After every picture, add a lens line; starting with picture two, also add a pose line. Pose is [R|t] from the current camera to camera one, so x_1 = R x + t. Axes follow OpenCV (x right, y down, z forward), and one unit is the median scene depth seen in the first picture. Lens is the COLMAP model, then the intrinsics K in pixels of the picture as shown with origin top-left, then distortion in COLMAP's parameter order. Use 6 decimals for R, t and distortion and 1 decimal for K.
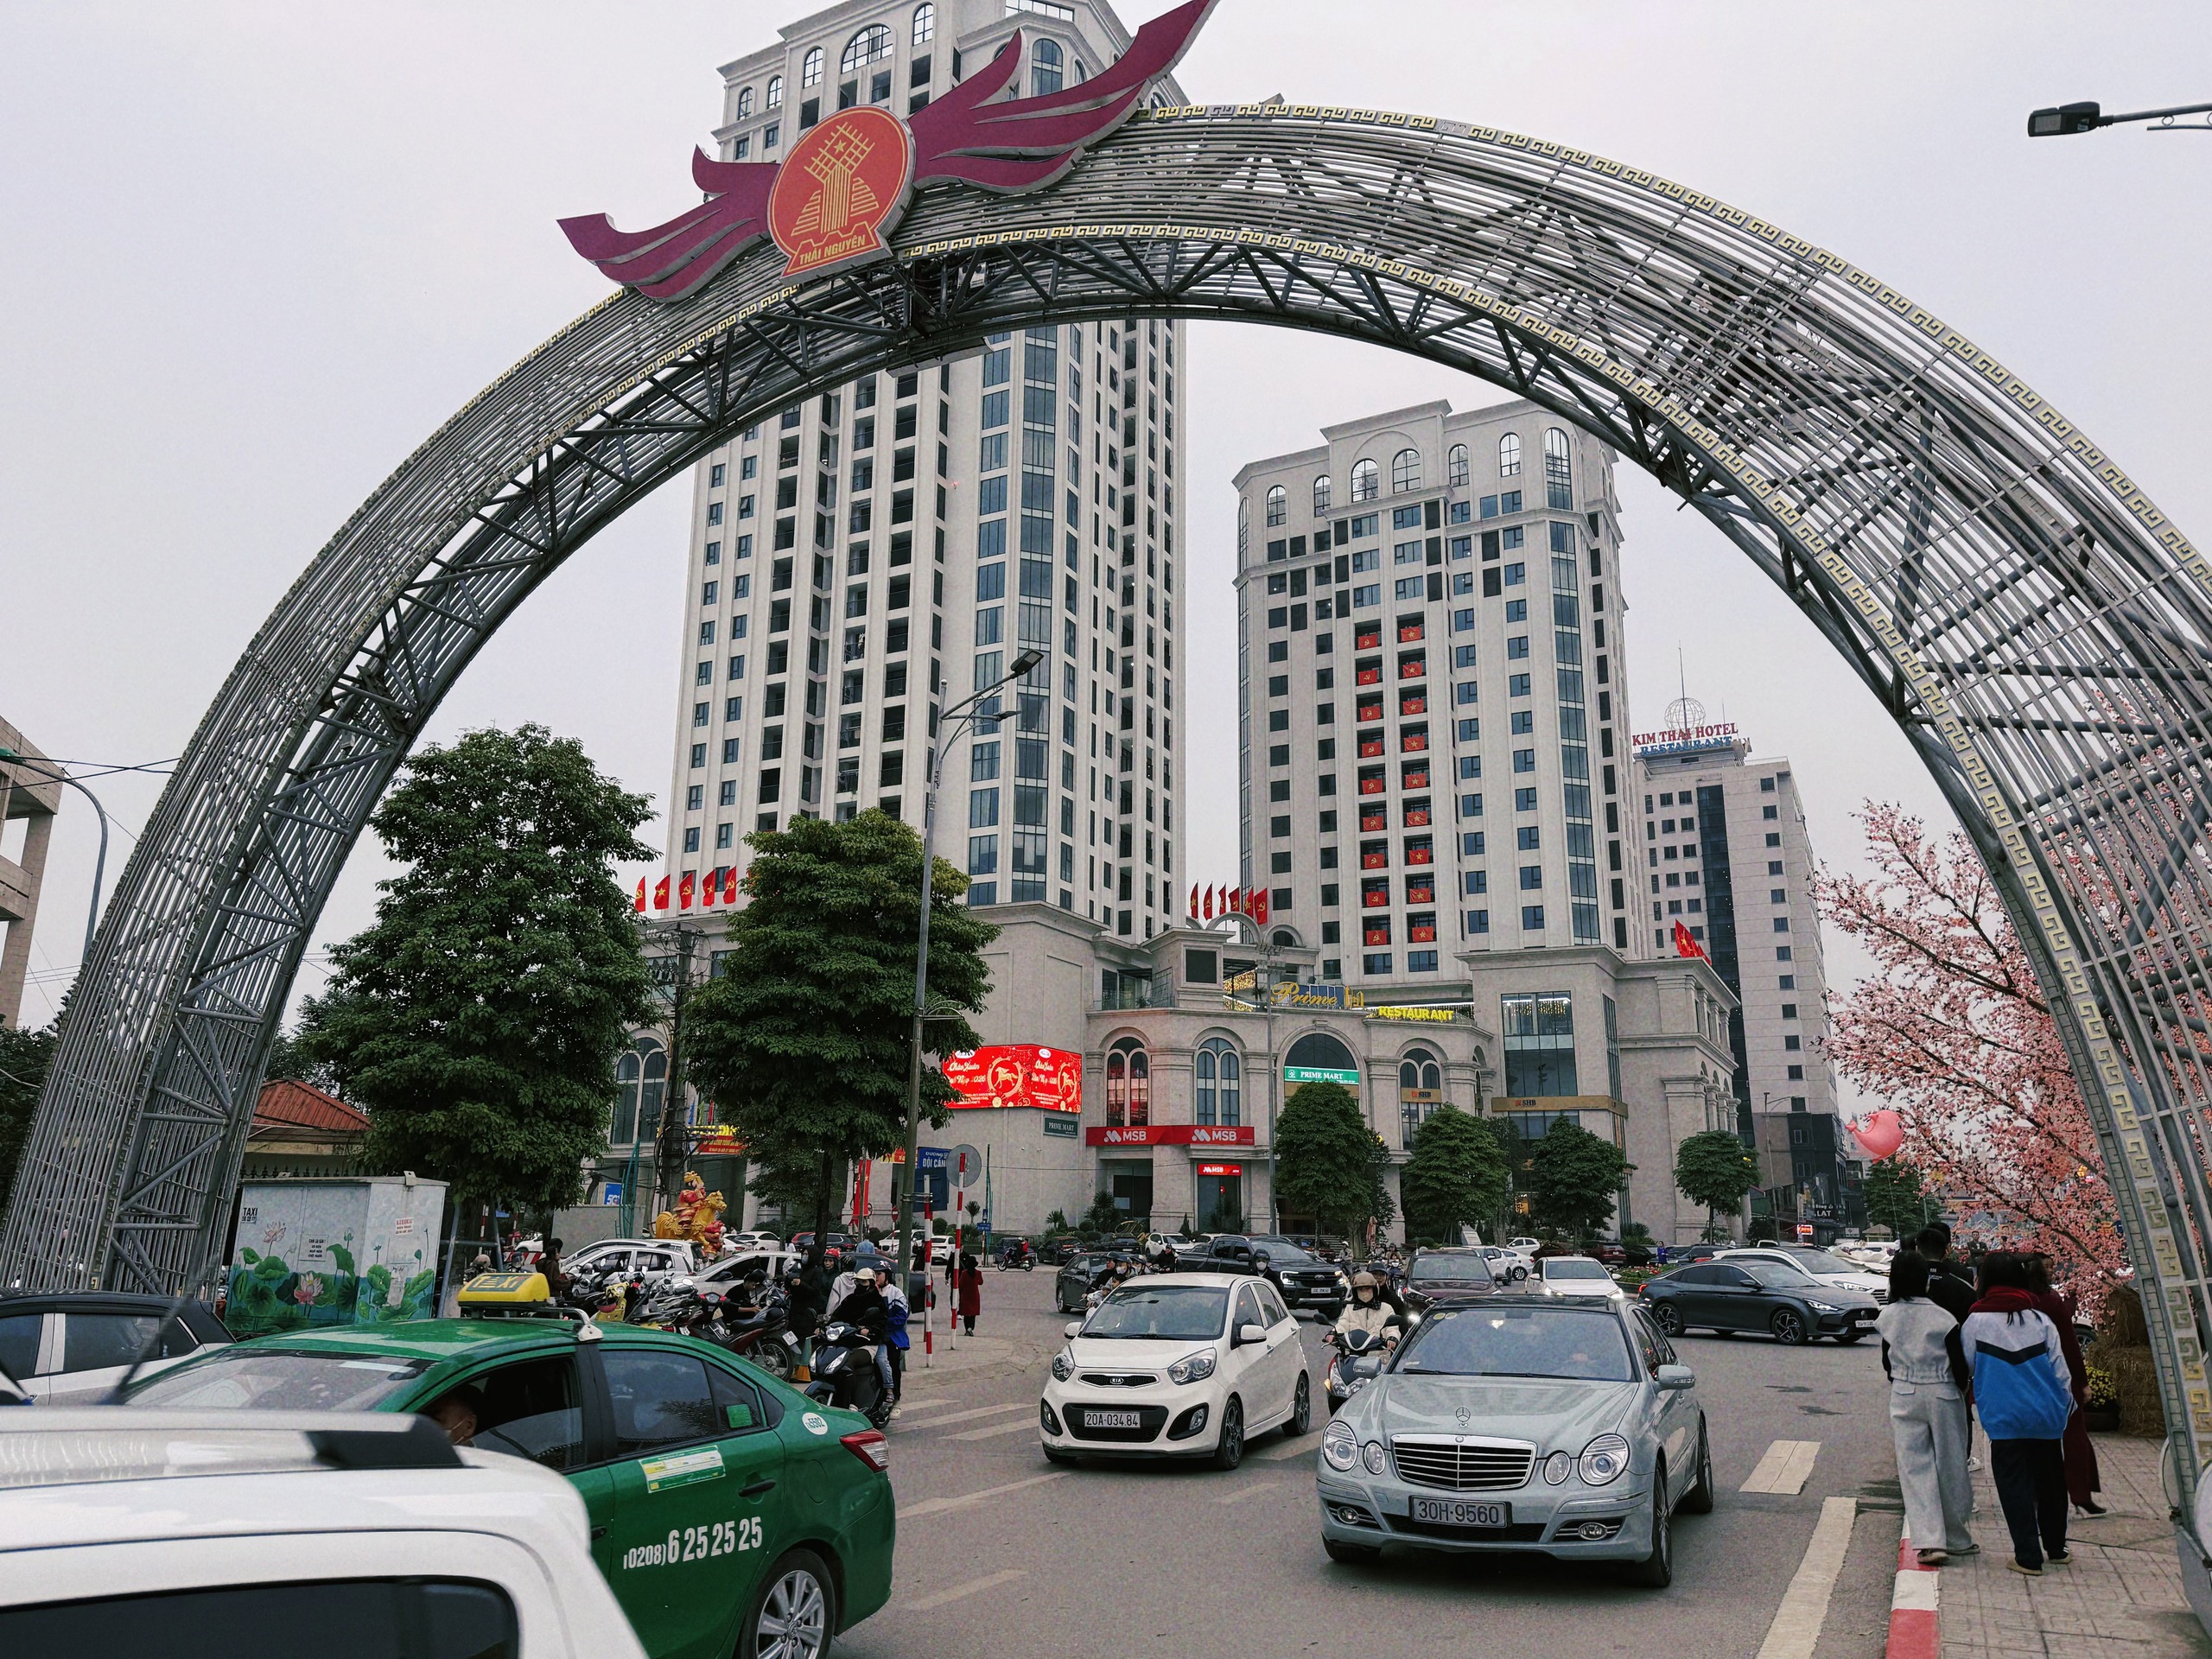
lens RADIAL K [[1554.8, 0, 1099.5], [0, 1554.8, 877.3], [0, 0, 1]] dist [0.167500, -0.304143]
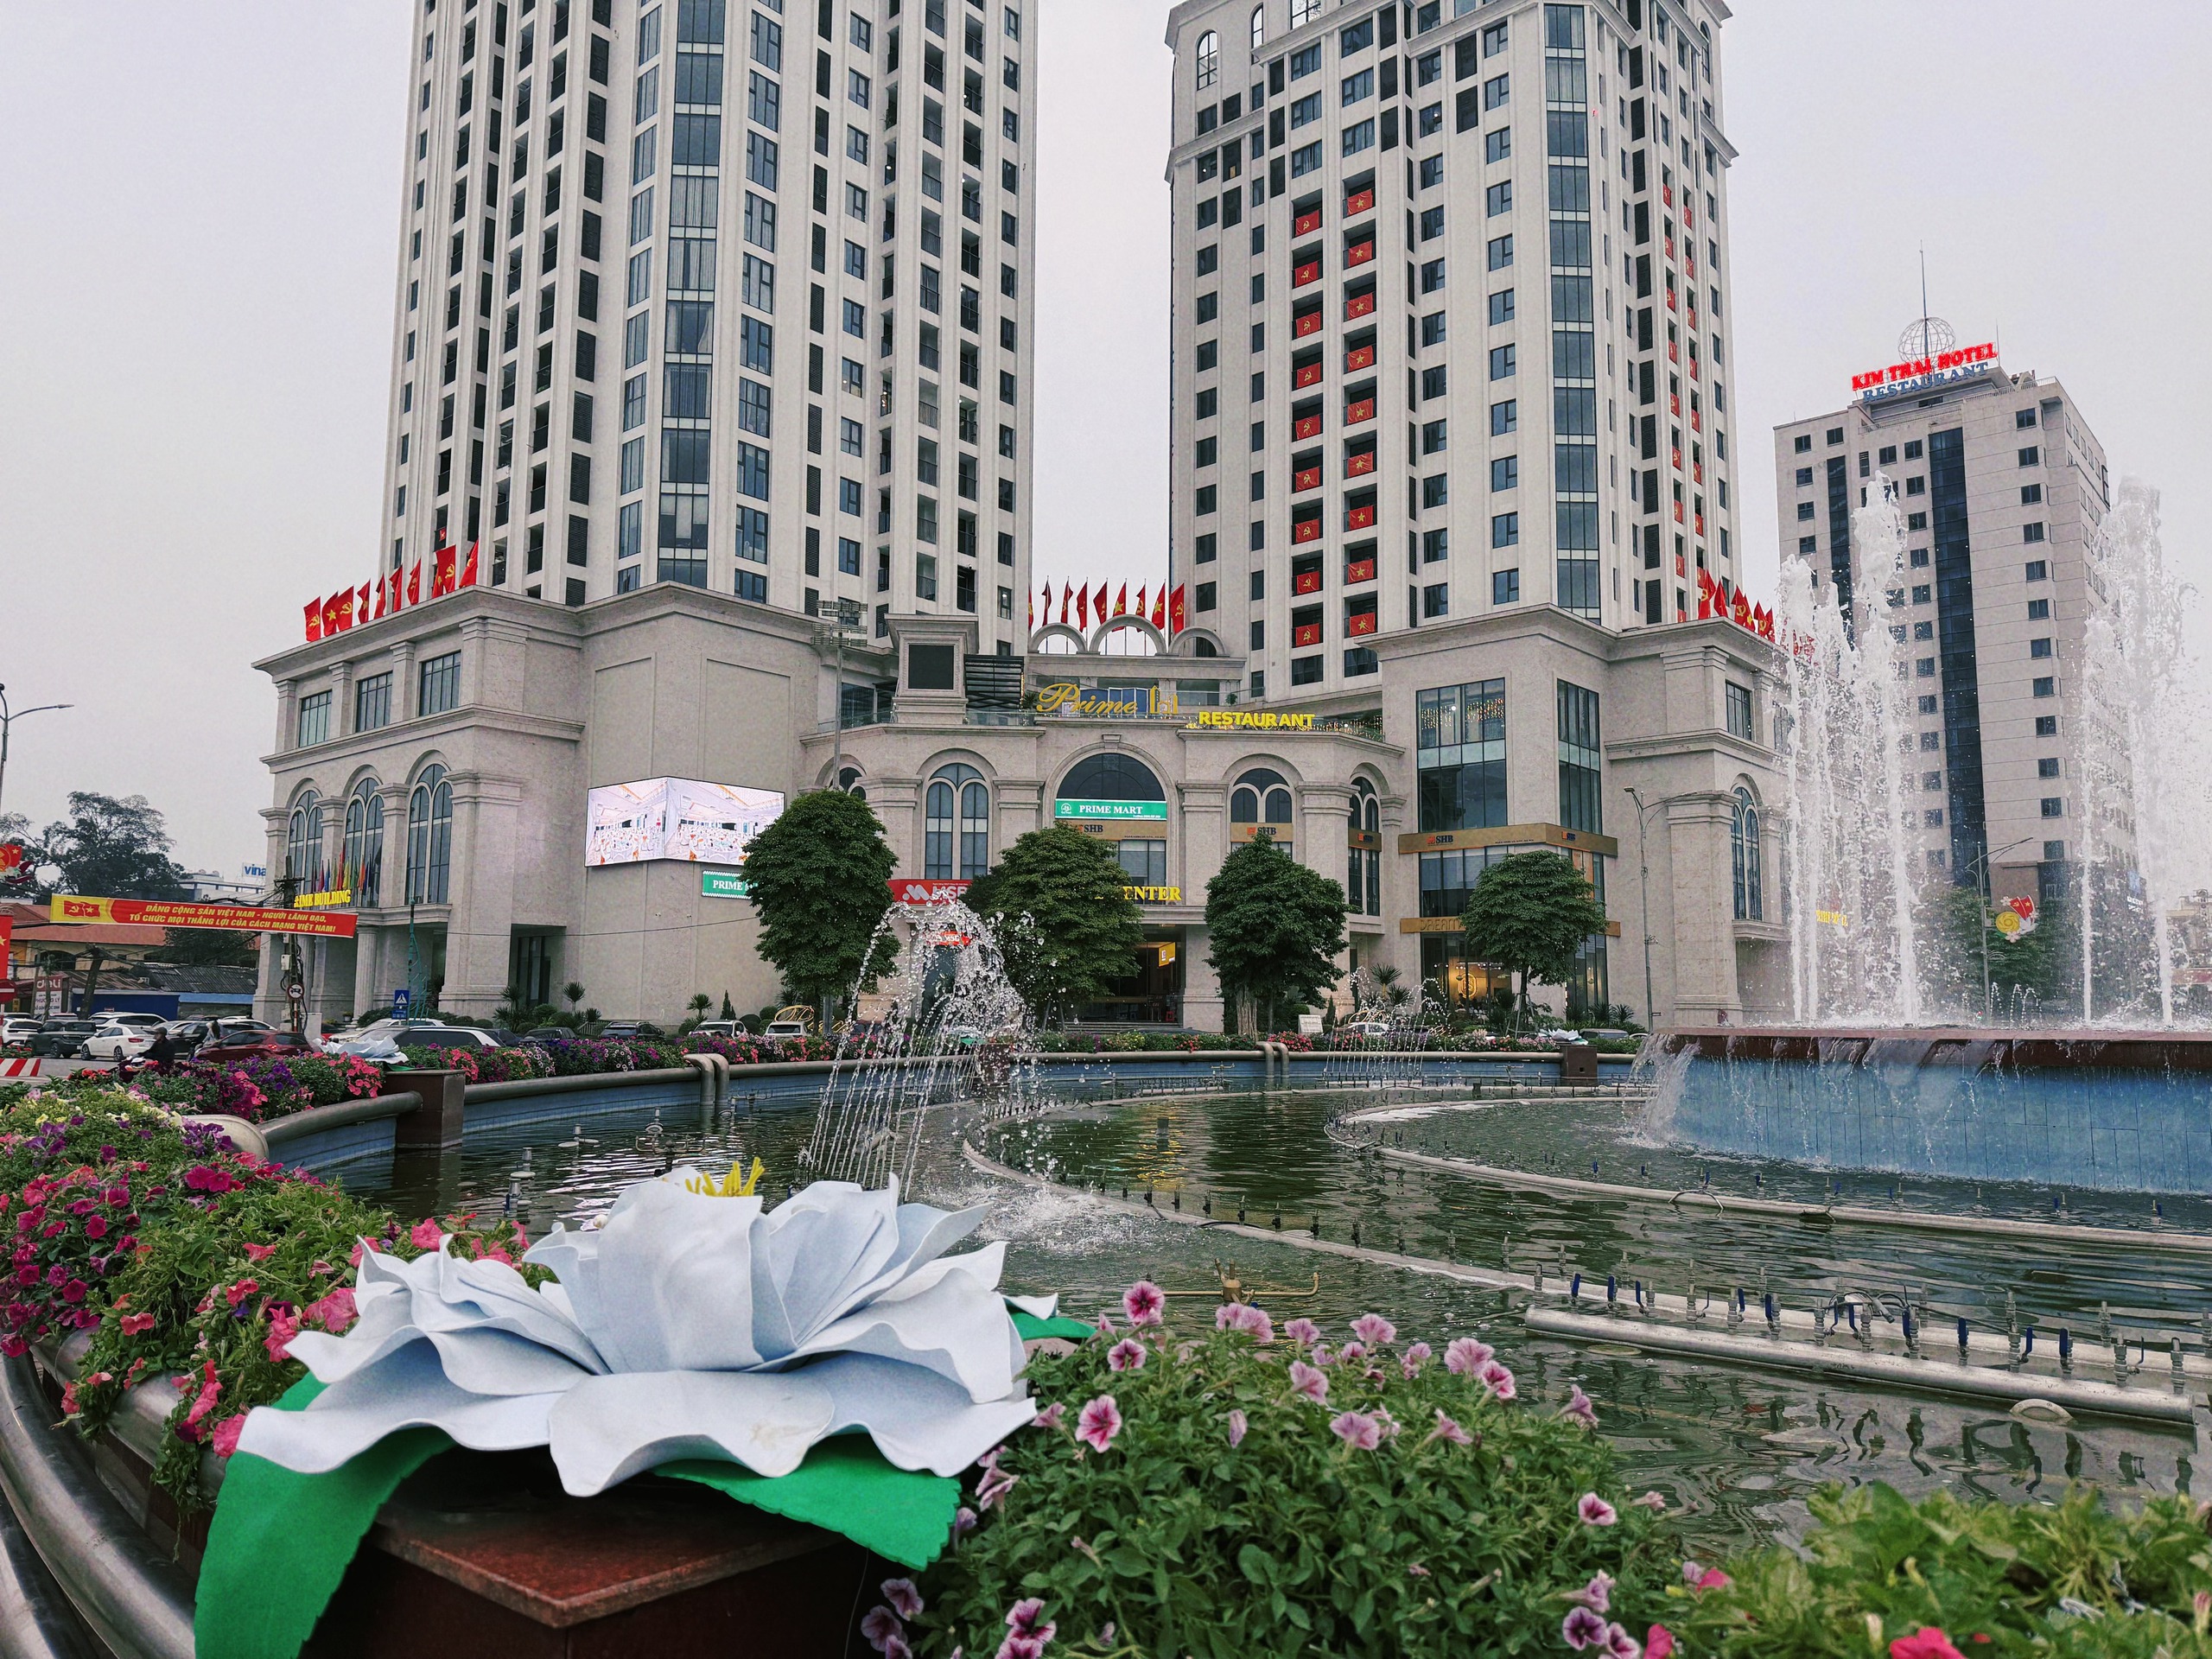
lens RADIAL K [[1554.8, 0, 1099.5], [0, 1554.8, 877.3], [0, 0, 1]] dist [0.167500, -0.304143]
pose [[0.970685, -0.028977, -0.238603, 0.252384], [0.057806, 0.991714, 0.114728, 0.060913], [0.233301, -0.125158, 0.964316, 0.241514]]
